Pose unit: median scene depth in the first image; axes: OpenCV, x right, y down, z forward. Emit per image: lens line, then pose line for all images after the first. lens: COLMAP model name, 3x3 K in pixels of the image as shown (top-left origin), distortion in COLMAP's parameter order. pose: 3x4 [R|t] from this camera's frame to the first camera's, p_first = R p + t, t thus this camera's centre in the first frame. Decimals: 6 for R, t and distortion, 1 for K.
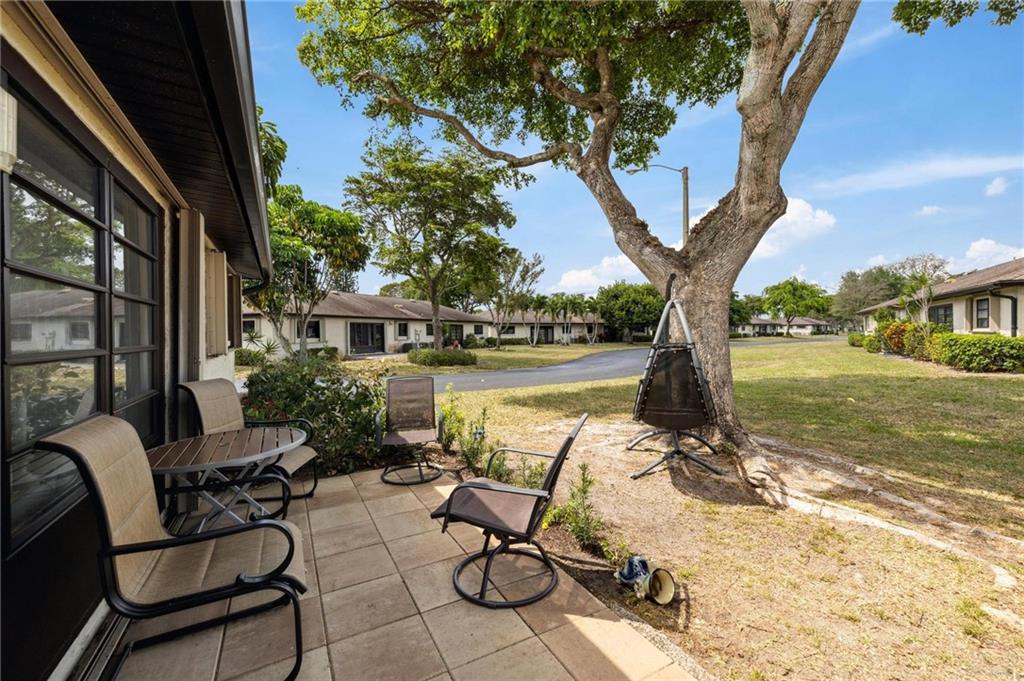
lens RADIAL K [[441.3, 0, 518.6], [0, 441.3, 336.7], [0, 0, 1]] dist [0.001541, 0.000015]
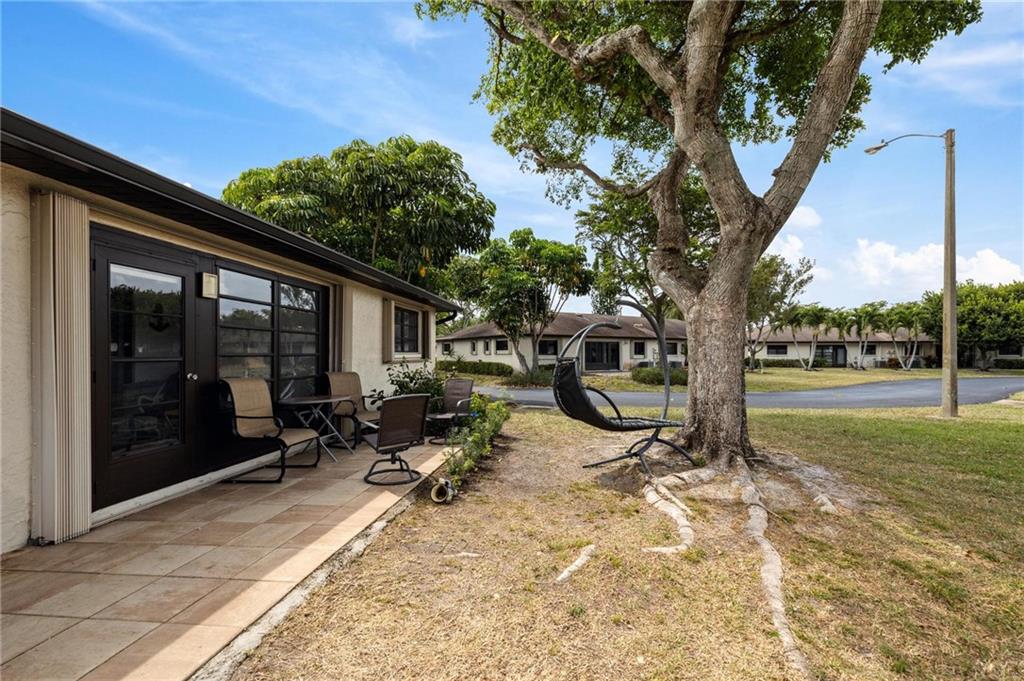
lens RADIAL K [[451.5, 0, 510.3], [0, 451.5, 355.5], [0, 0, 1]] dist [0.001374, 0.000173]
pose [[0.813114, 0.014663, -0.581920, 0.108383], [-0.015216, 0.999876, 0.003934, 0.000824], [0.581906, 0.005655, 0.813236, -0.020014]]
